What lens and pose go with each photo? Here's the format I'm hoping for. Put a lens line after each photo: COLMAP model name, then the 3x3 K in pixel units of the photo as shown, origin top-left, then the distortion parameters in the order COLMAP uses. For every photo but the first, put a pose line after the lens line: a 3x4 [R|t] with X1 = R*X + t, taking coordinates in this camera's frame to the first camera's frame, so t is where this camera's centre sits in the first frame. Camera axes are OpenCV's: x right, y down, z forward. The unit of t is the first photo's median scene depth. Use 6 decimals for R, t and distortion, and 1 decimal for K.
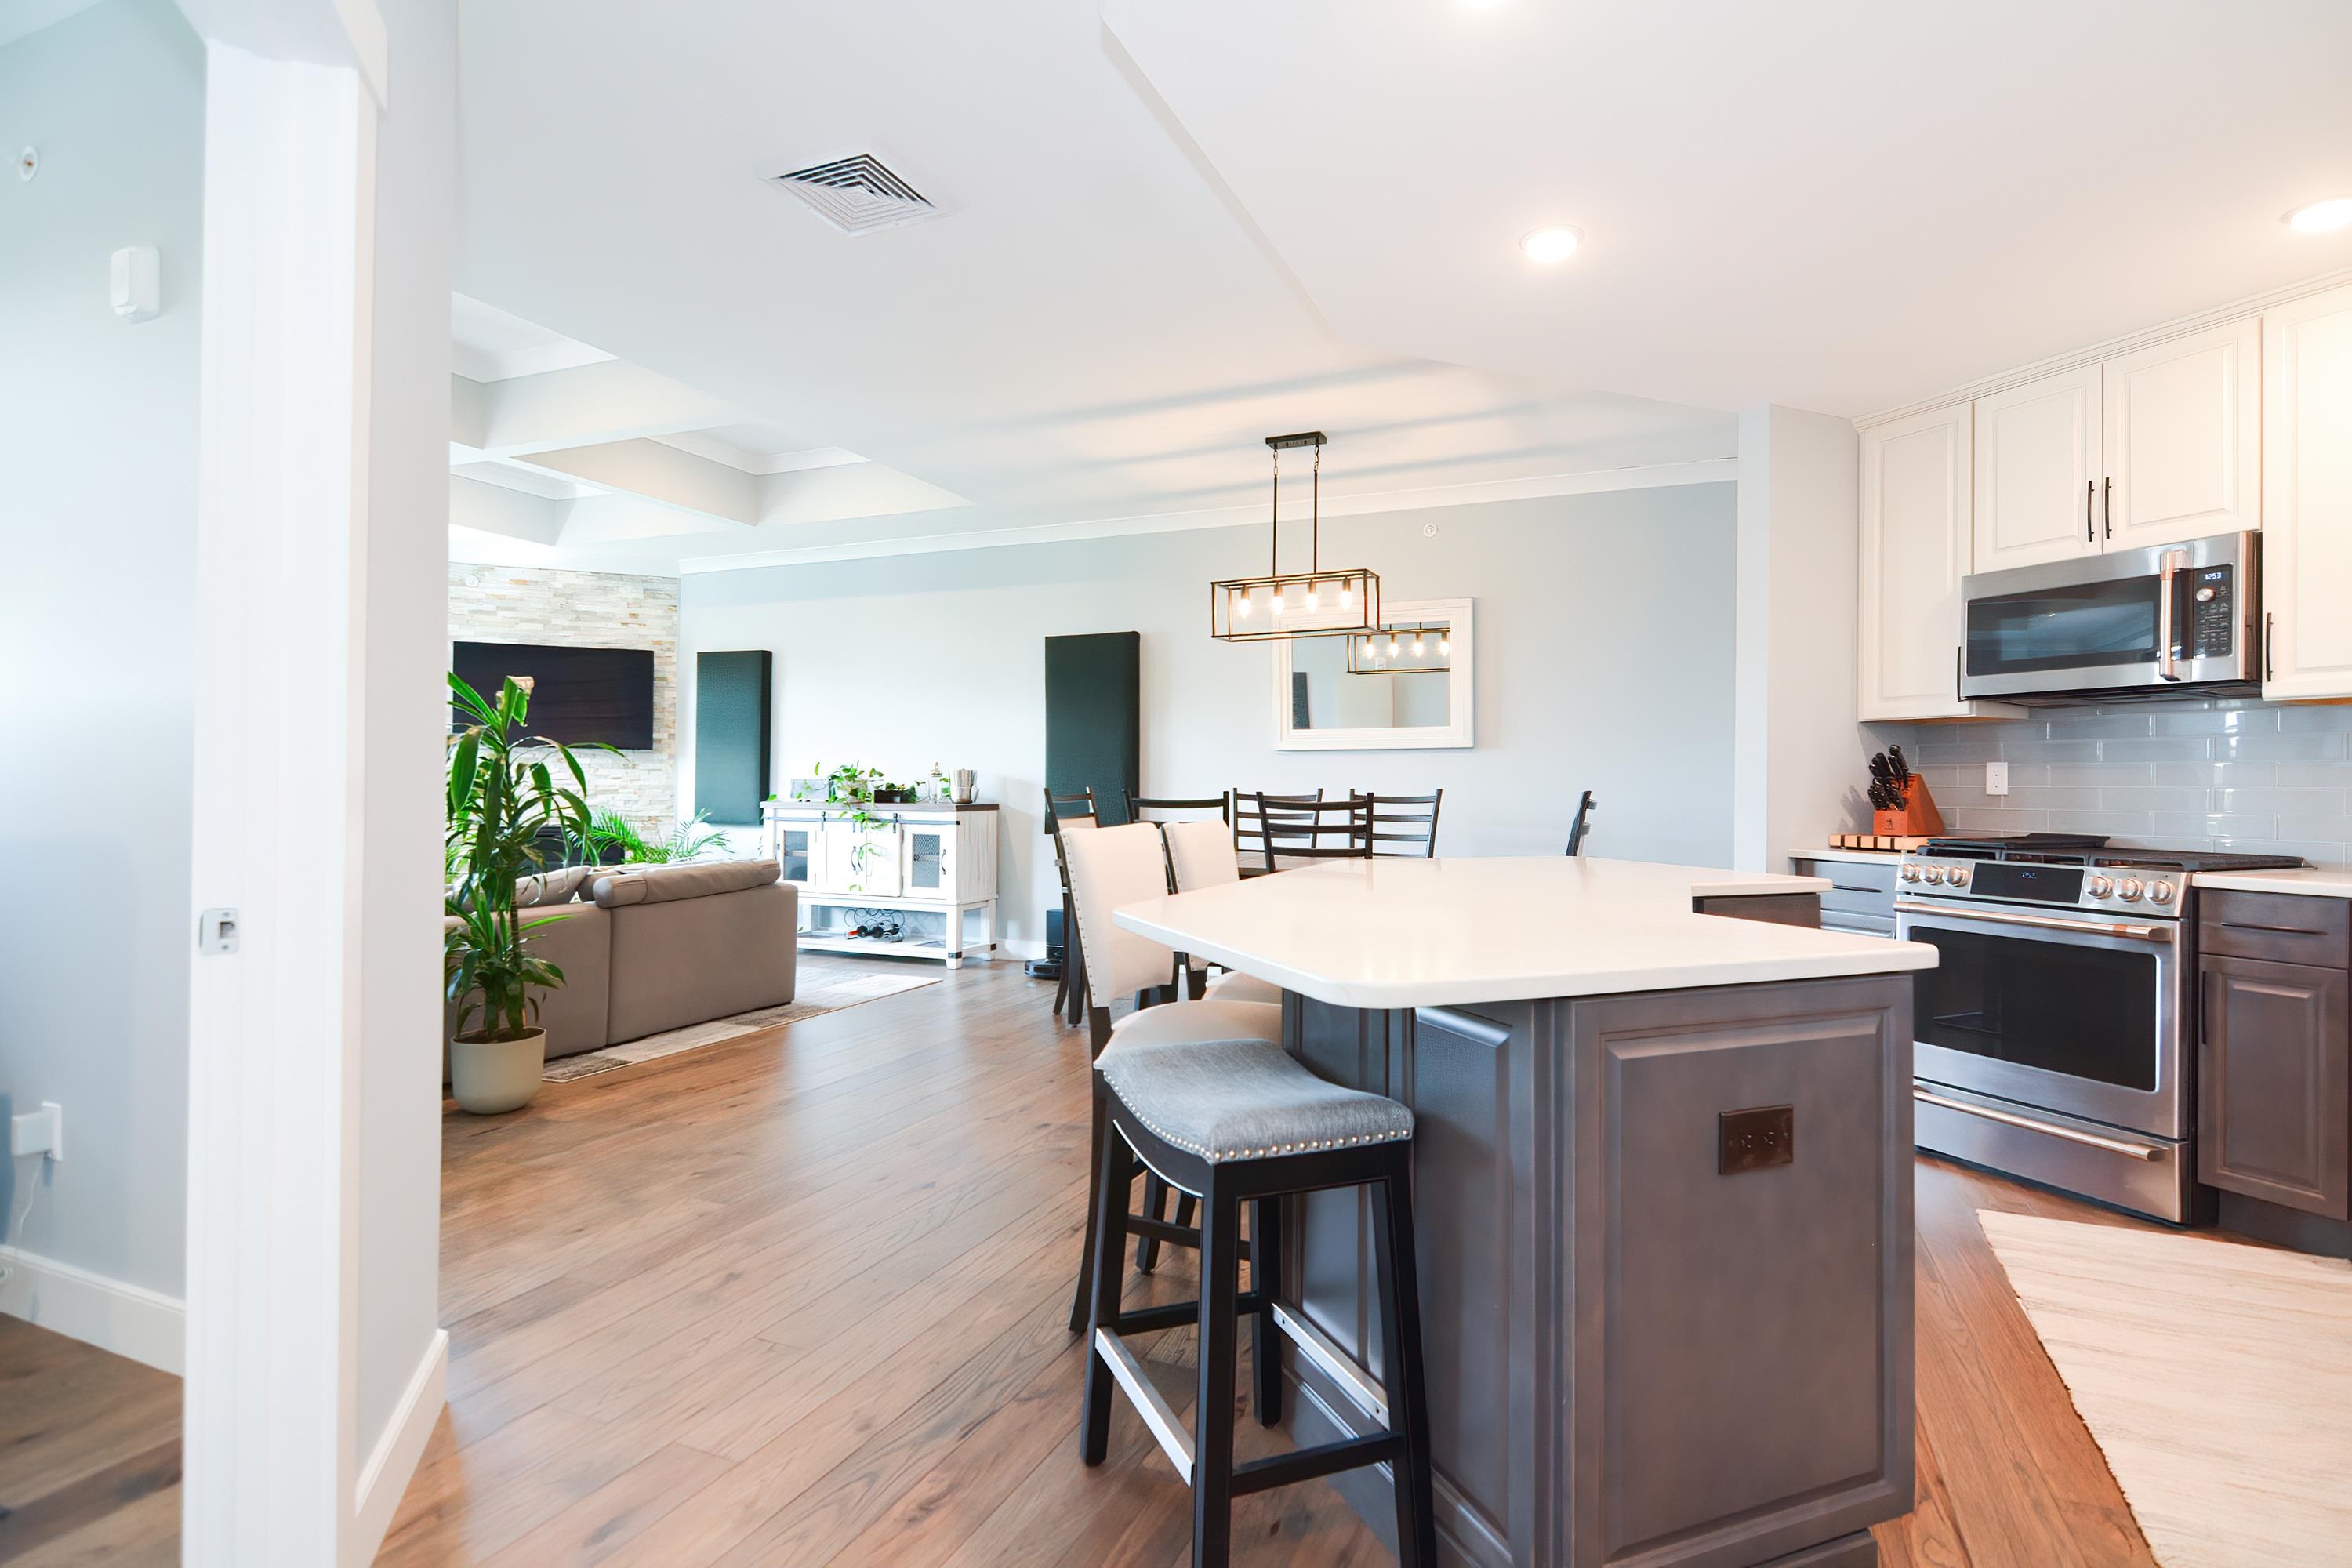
lens RADIAL K [[1131.8, 0, 1183.8], [0, 1131.8, 777.4], [0, 0, 1]] dist [0.001161, 0.000189]
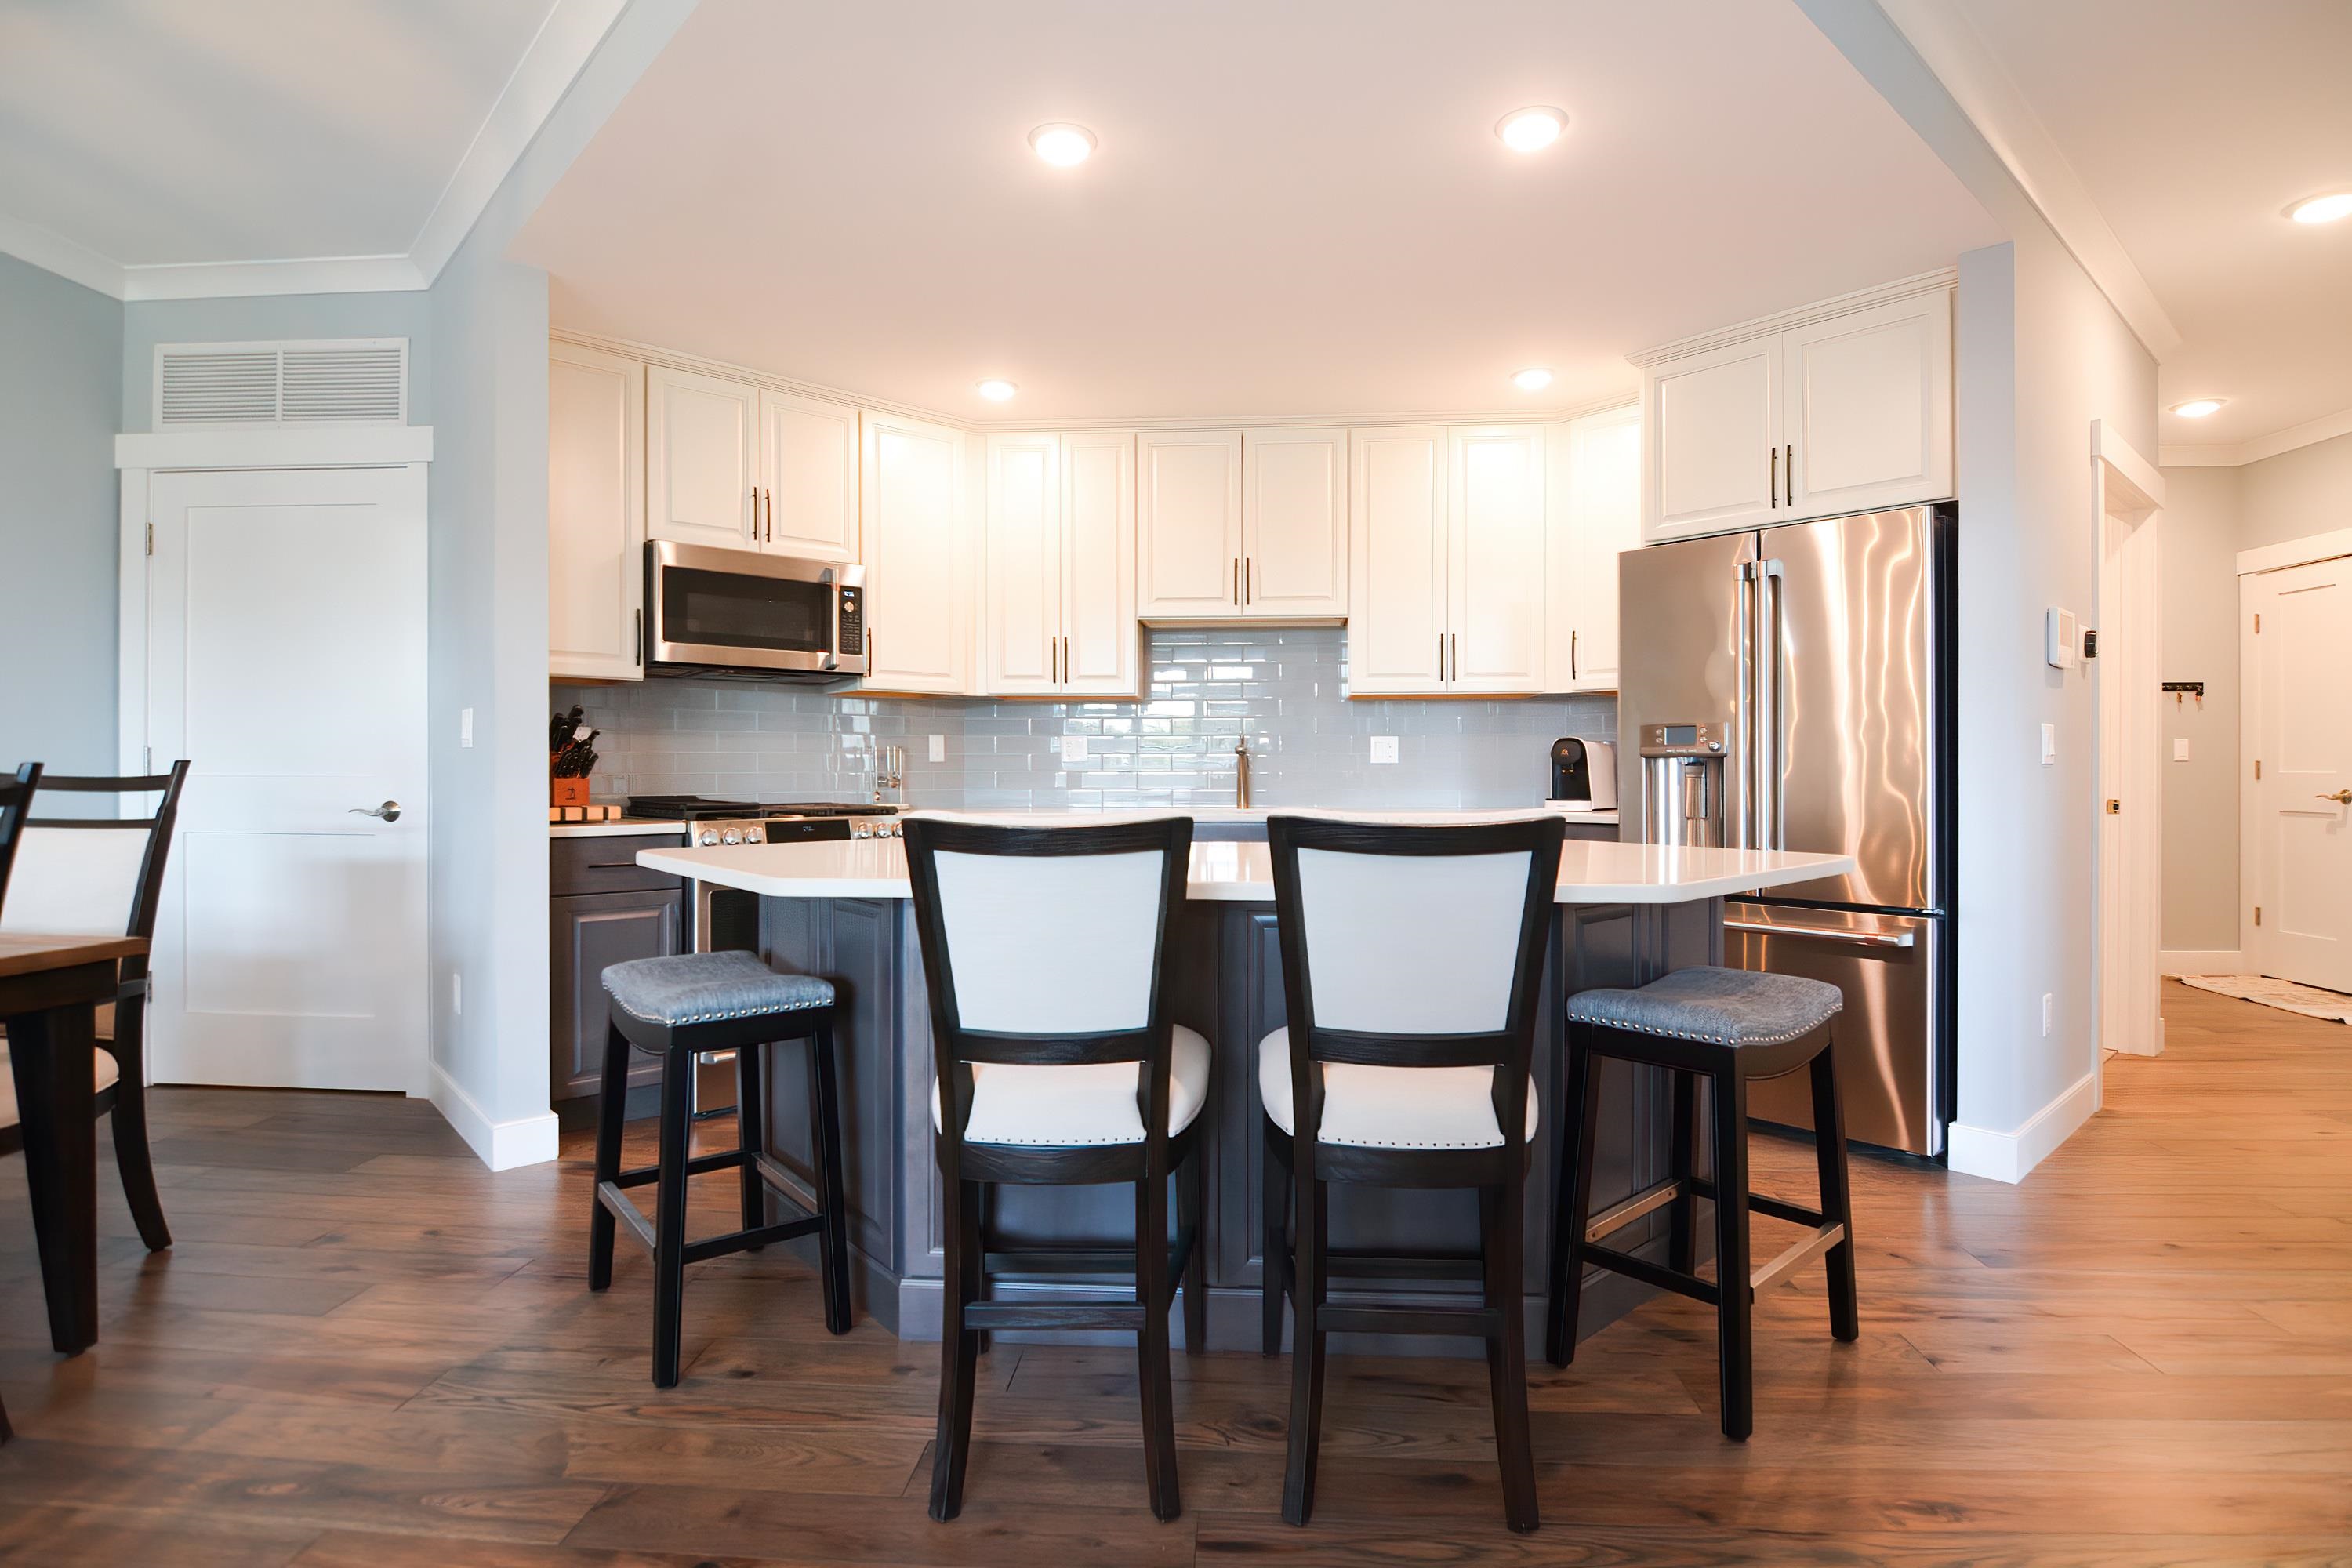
lens RADIAL K [[1165.6, 0, 1192.2], [0, 1165.6, 762.6], [0, 0, 1]] dist [-0.001922, -0.011311]
pose [[-0.330823, -0.006241, 0.943672, -0.224560], [-0.007438, 0.999964, 0.004006, 0.005375], [-0.943664, -0.005694, -0.330857, 0.460196]]
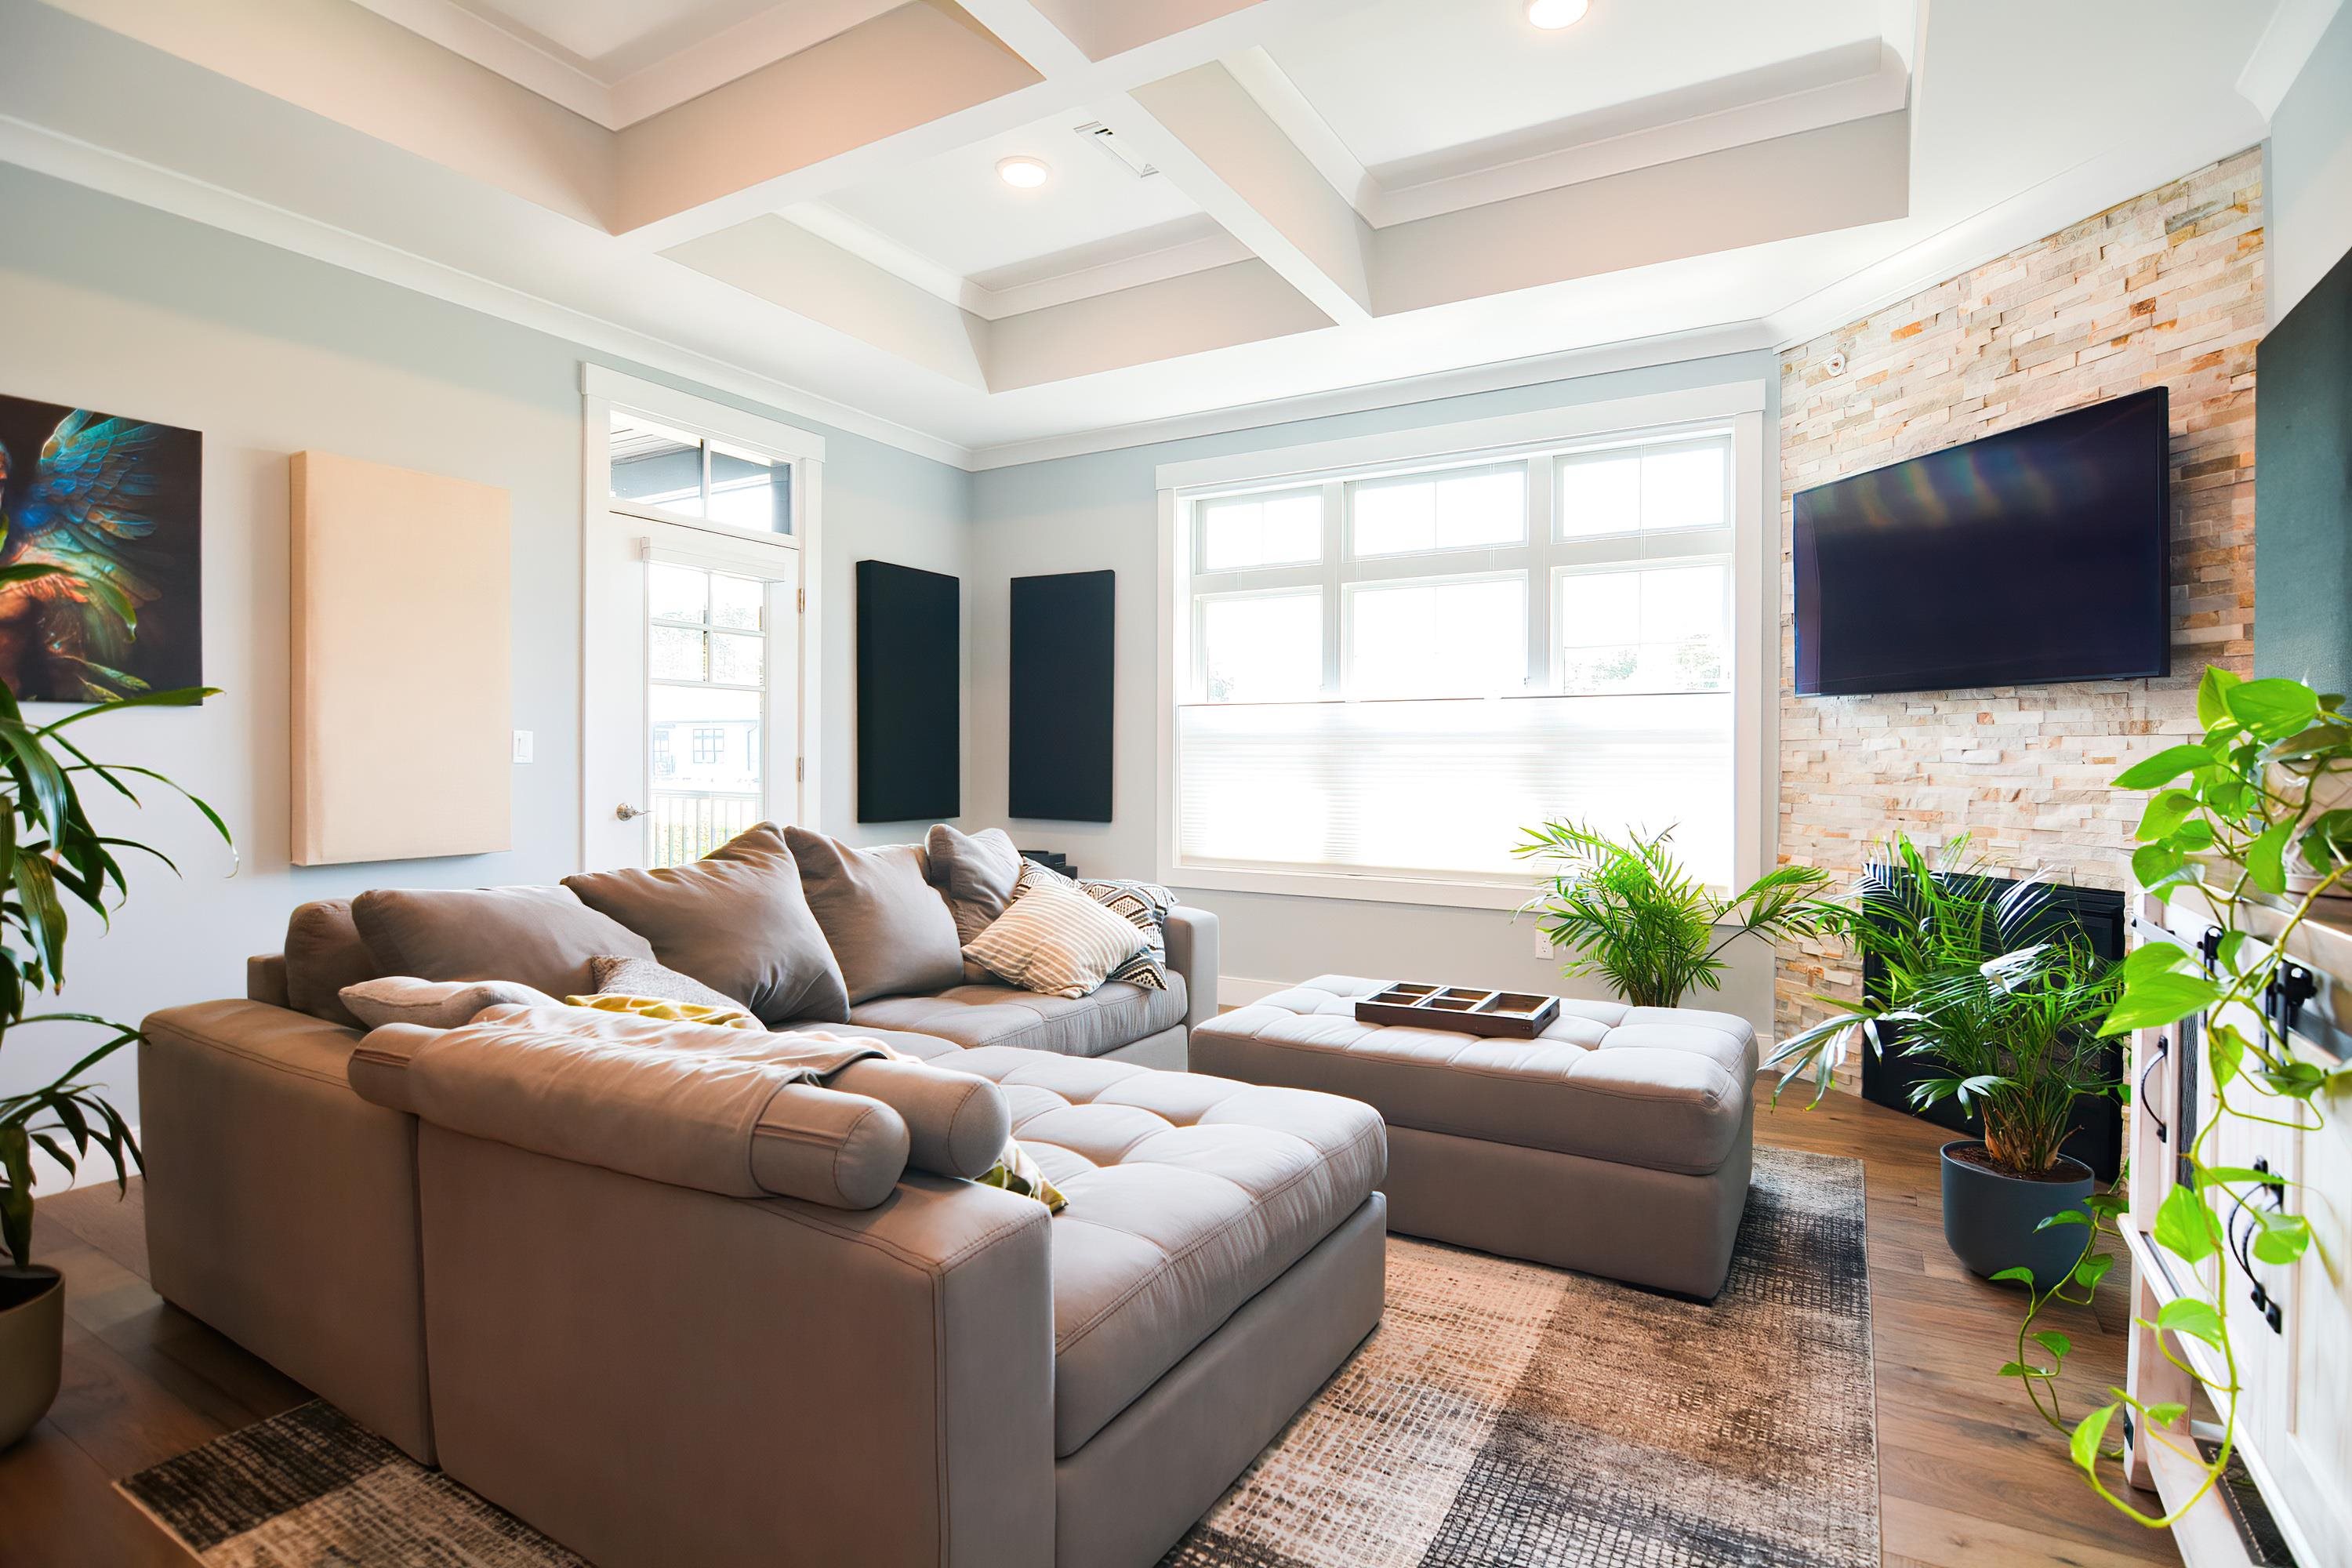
lens RADIAL K [[1160.0, 0, 1184.9], [0, 1160.0, 764.2], [0, 0, 1]] dist [0.002959, -0.014410]
pose [[-0.122069, -0.002539, -0.992518, -0.100142], [0.000991, 0.999996, -0.002680, 0.002982], [0.992521, -0.001311, -0.122066, 0.854117]]
